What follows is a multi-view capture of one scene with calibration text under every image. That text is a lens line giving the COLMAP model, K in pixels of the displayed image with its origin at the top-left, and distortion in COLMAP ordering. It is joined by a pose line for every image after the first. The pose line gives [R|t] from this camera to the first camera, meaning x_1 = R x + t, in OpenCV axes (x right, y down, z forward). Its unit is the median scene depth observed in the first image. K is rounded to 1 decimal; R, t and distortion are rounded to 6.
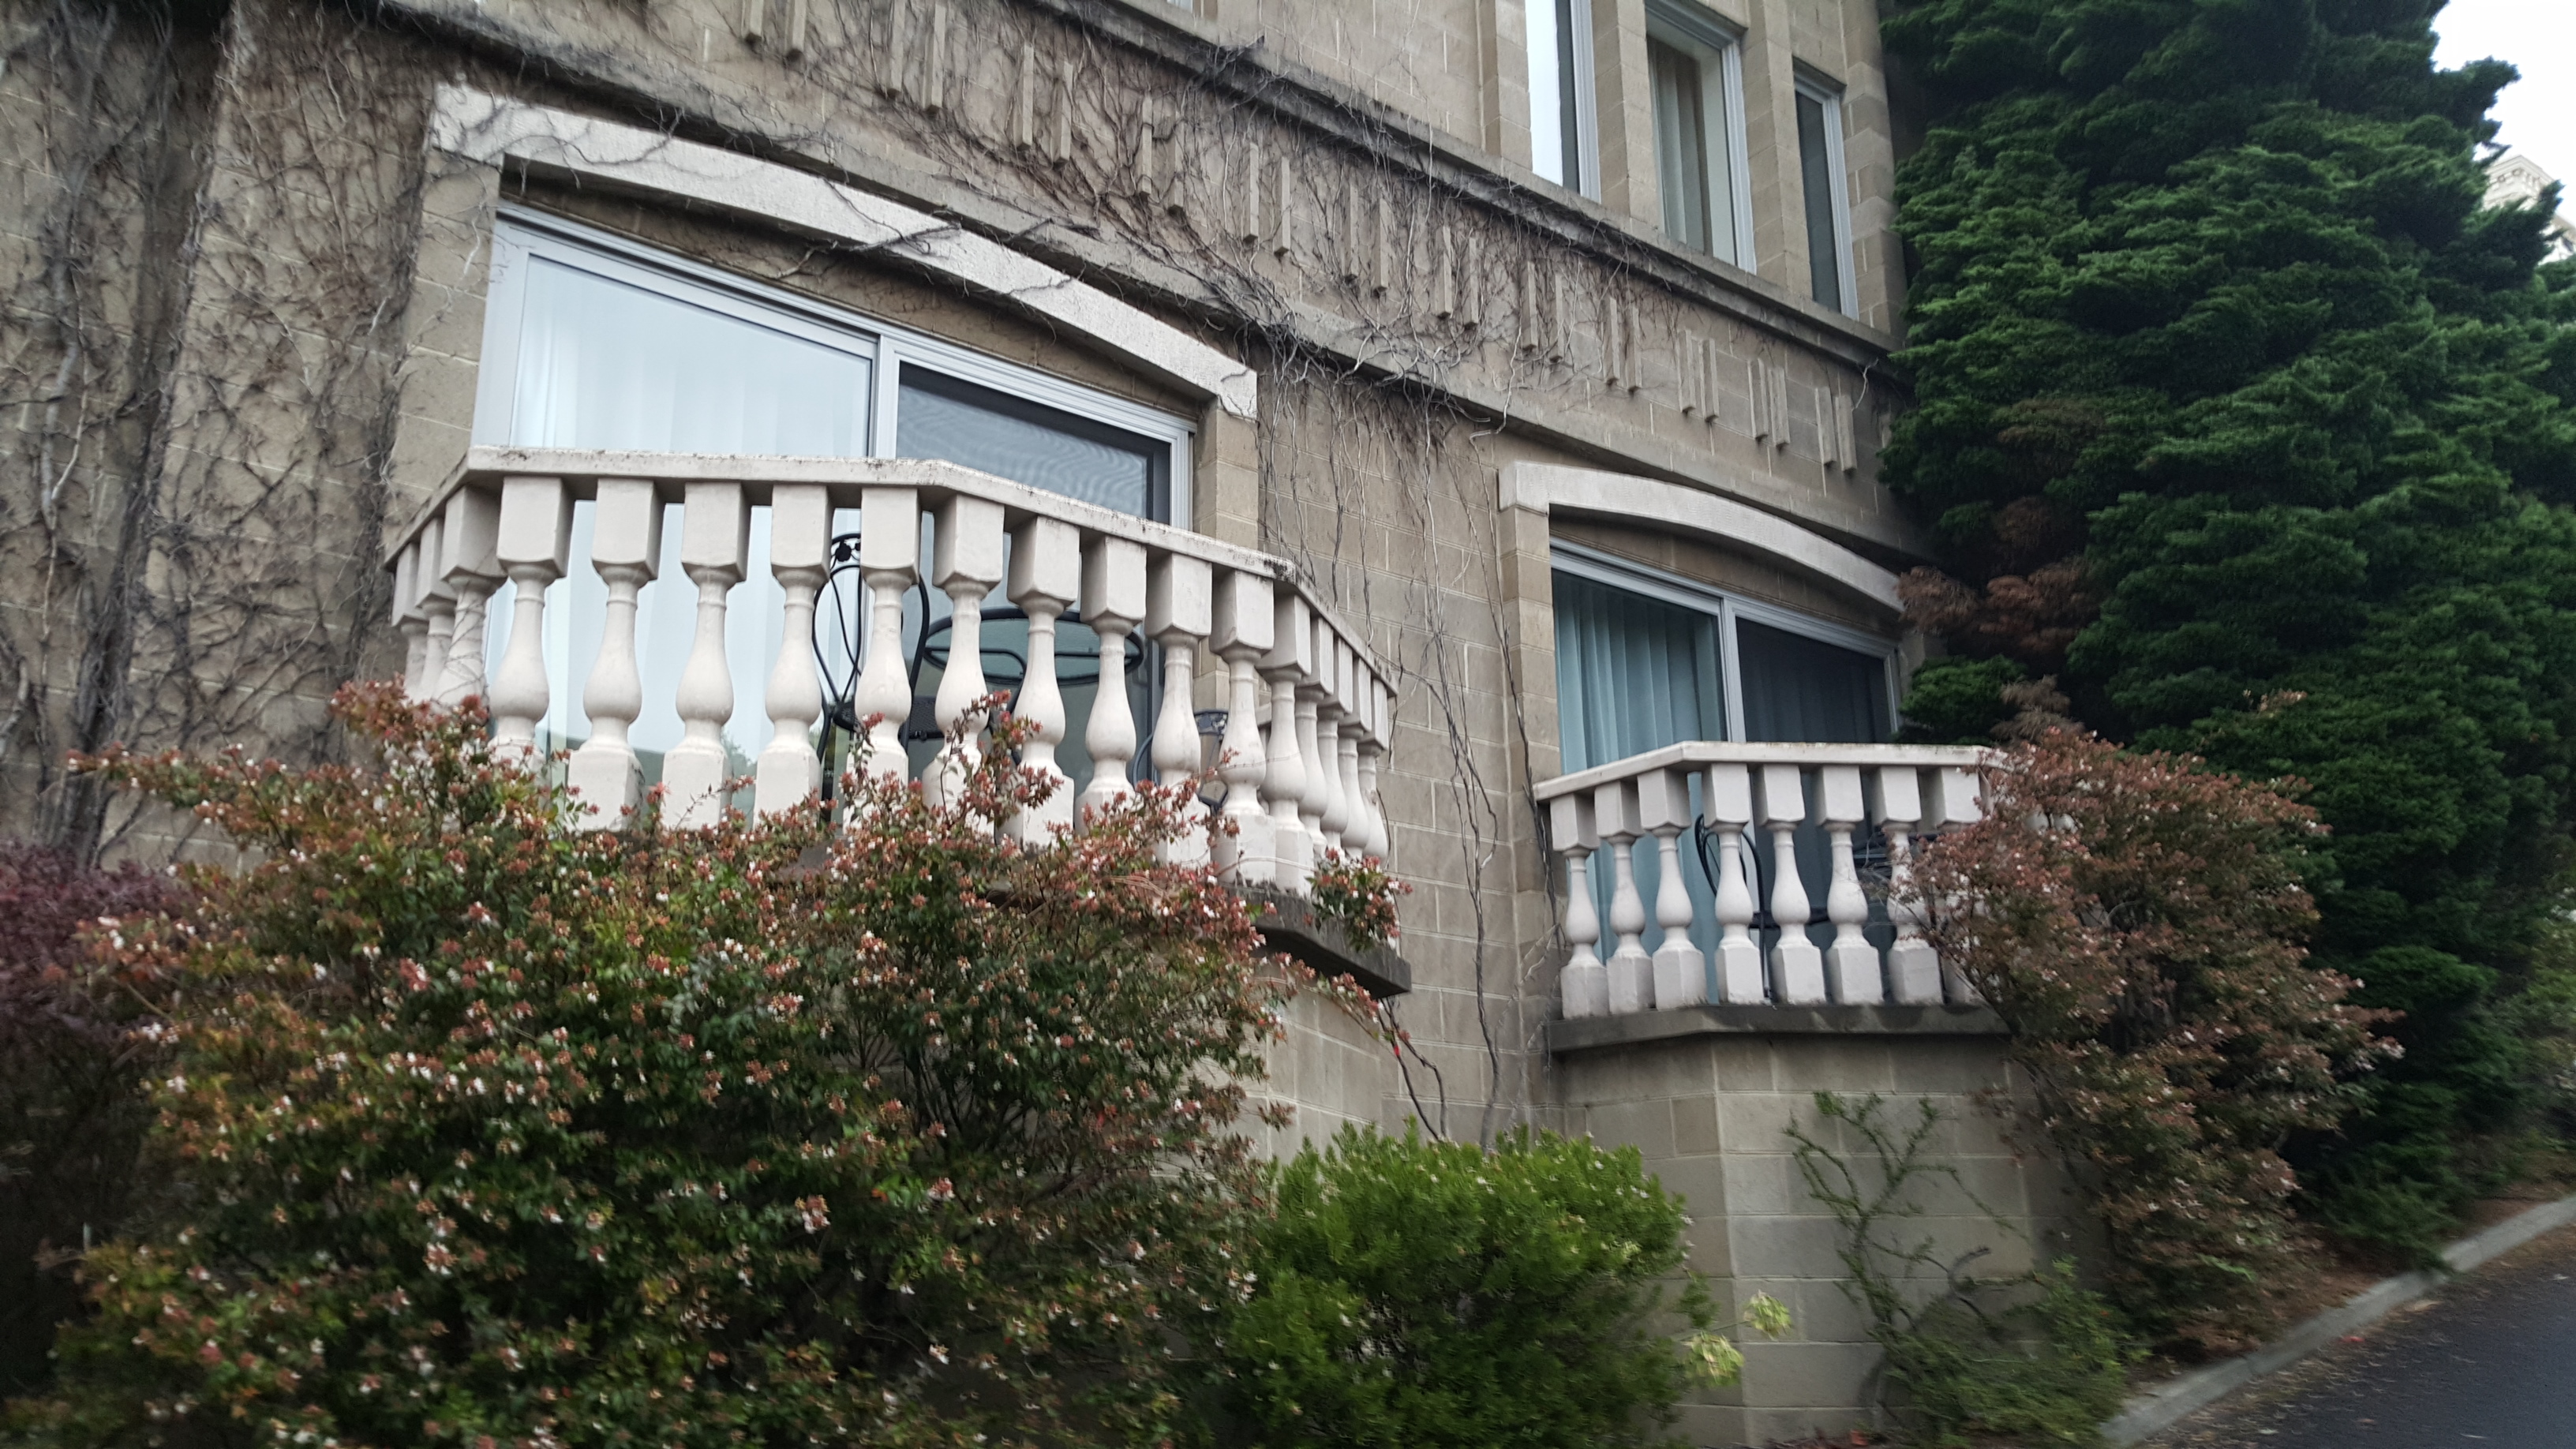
lens RADIAL K [[1889.9, 0, 1248.5], [0, 1889.9, 722.1], [0, 0, 1]] dist [0.162965, -0.244469]
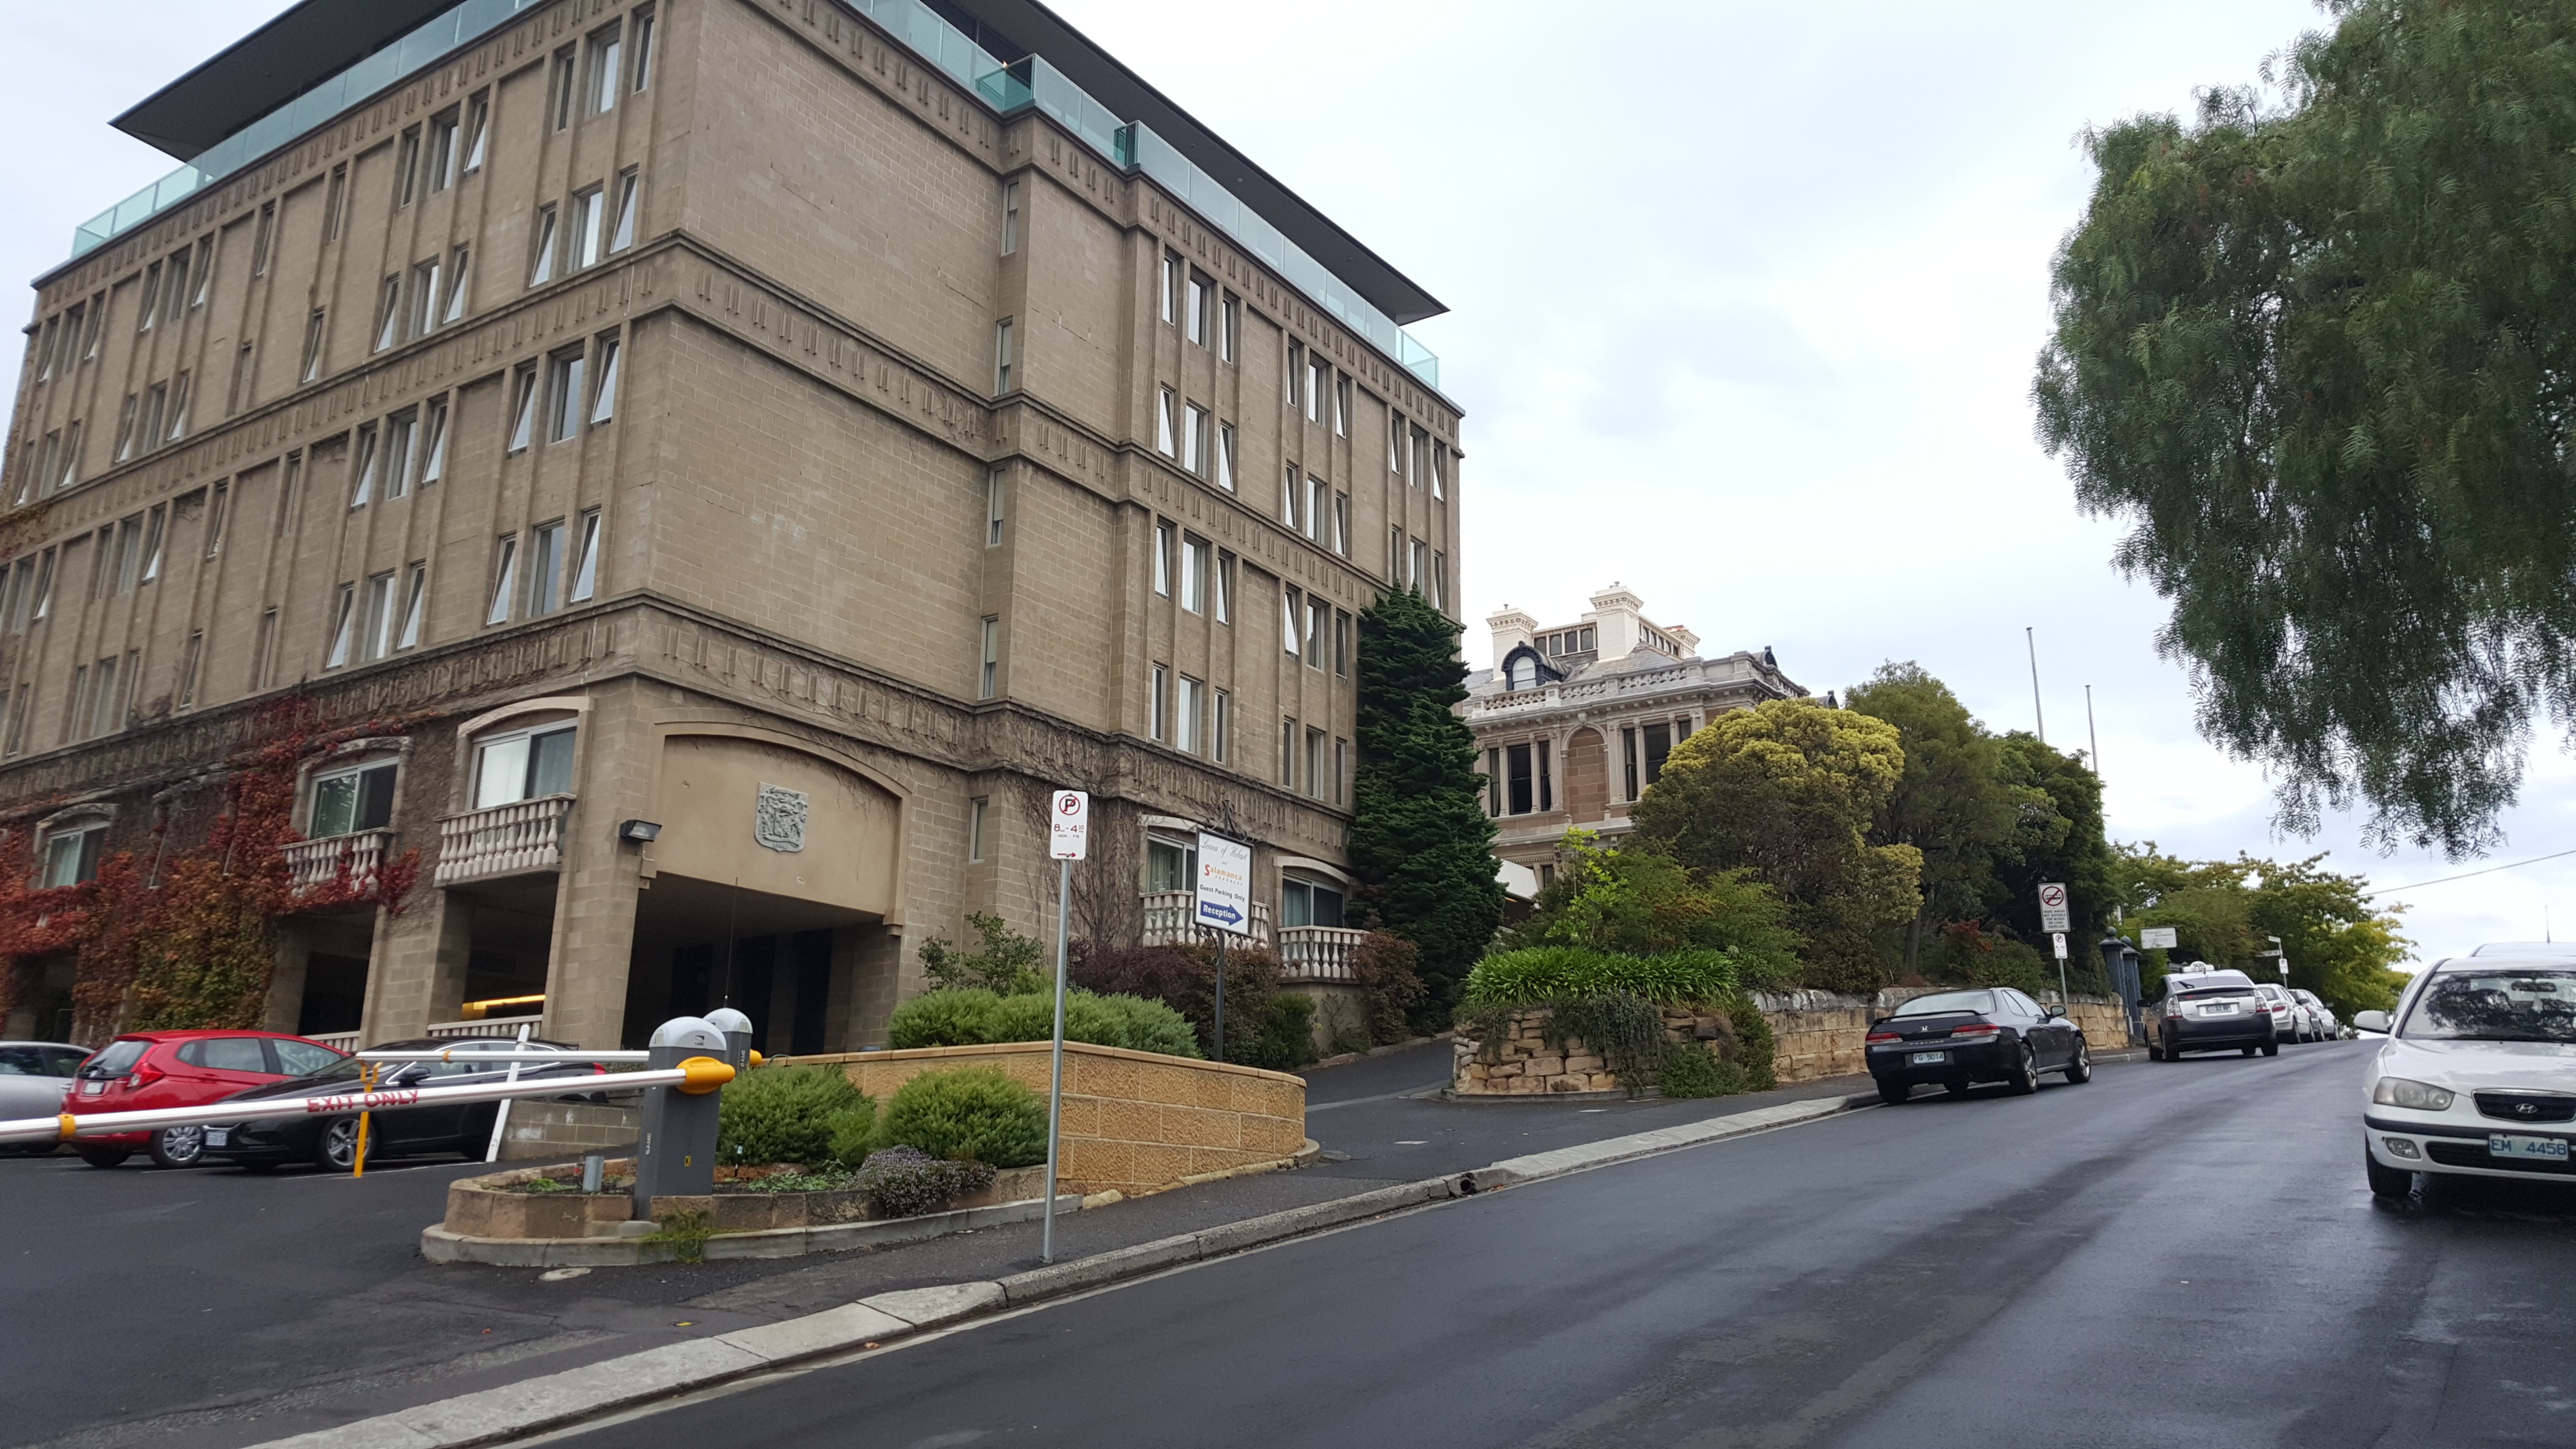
lens RADIAL K [[1889.9, 0, 1248.5], [0, 1889.9, 722.1], [0, 0, 1]] dist [0.162965, -0.244469]
pose [[0.947428, 0.103800, 0.302665, -1.388000], [-0.112000, 0.993660, 0.009815, -0.512692], [-0.299727, -0.043198, 0.953047, -3.442079]]
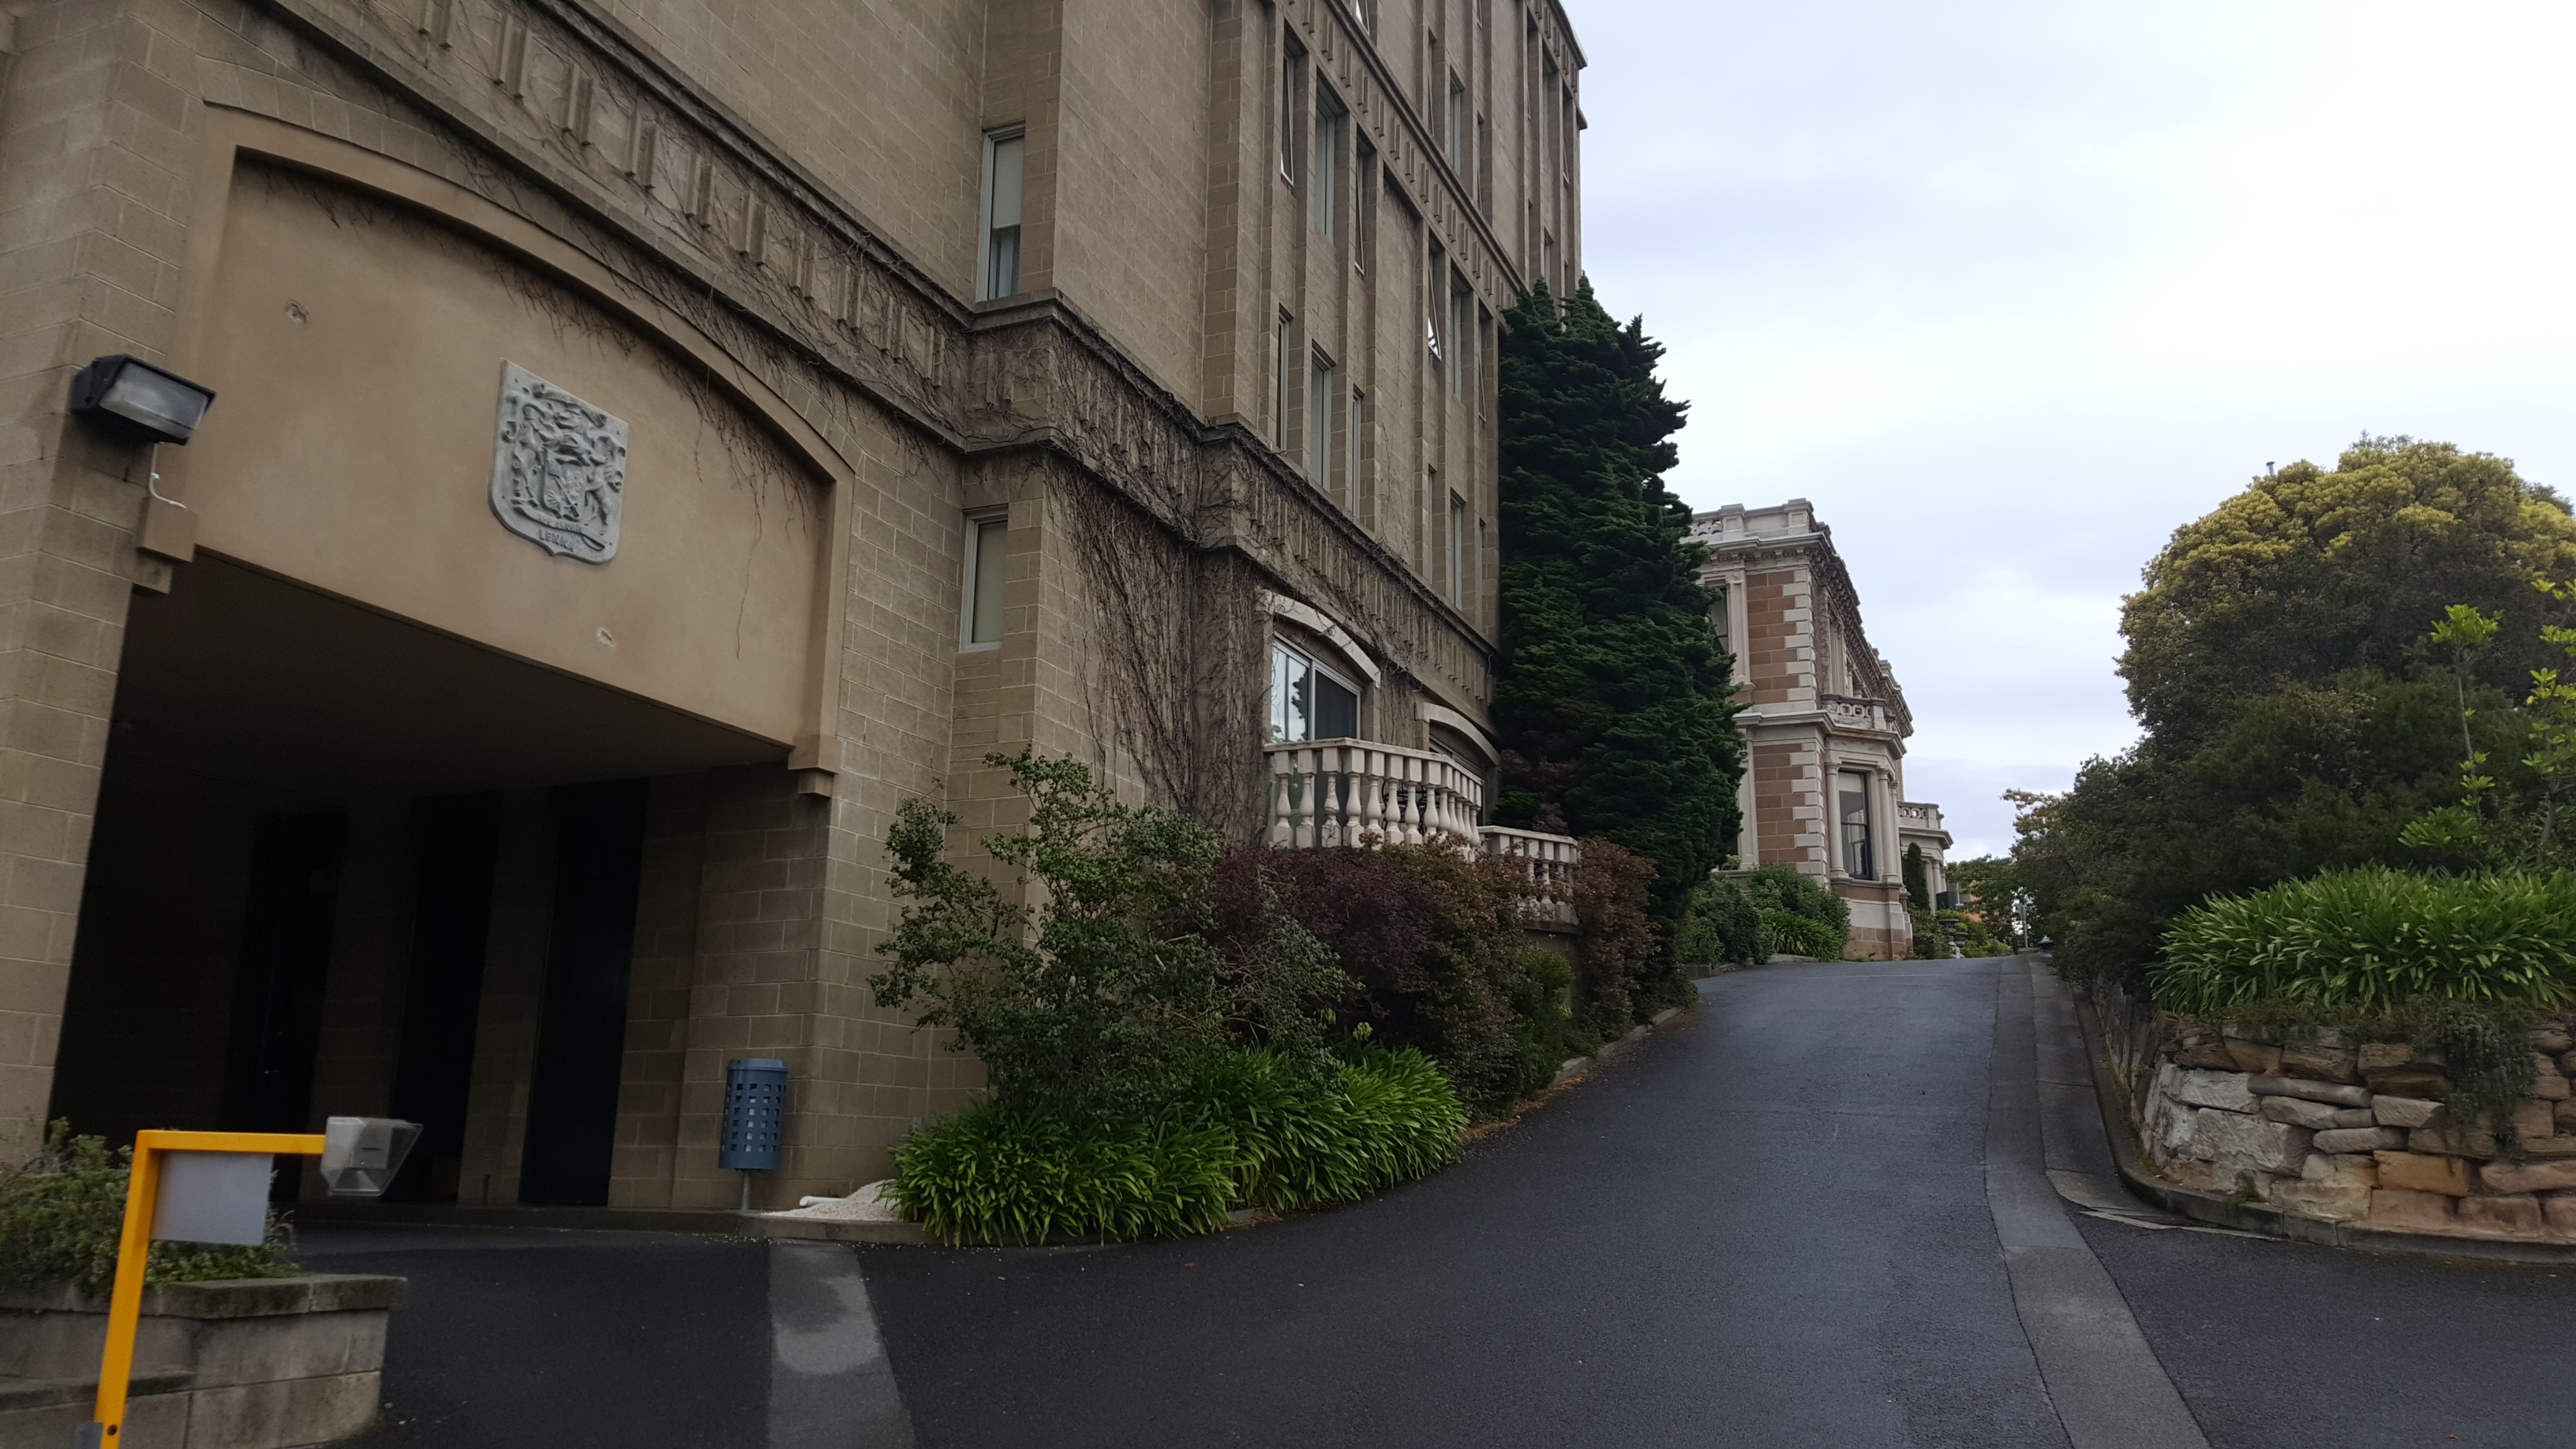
lens RADIAL K [[1889.9, 0, 1248.5], [0, 1889.9, 722.1], [0, 0, 1]] dist [0.162965, -0.244469]
pose [[0.871780, 0.134902, 0.470958, -1.310427], [-0.161835, 0.986672, 0.016945, -0.118396], [-0.462395, -0.090990, 0.881993, -1.197955]]
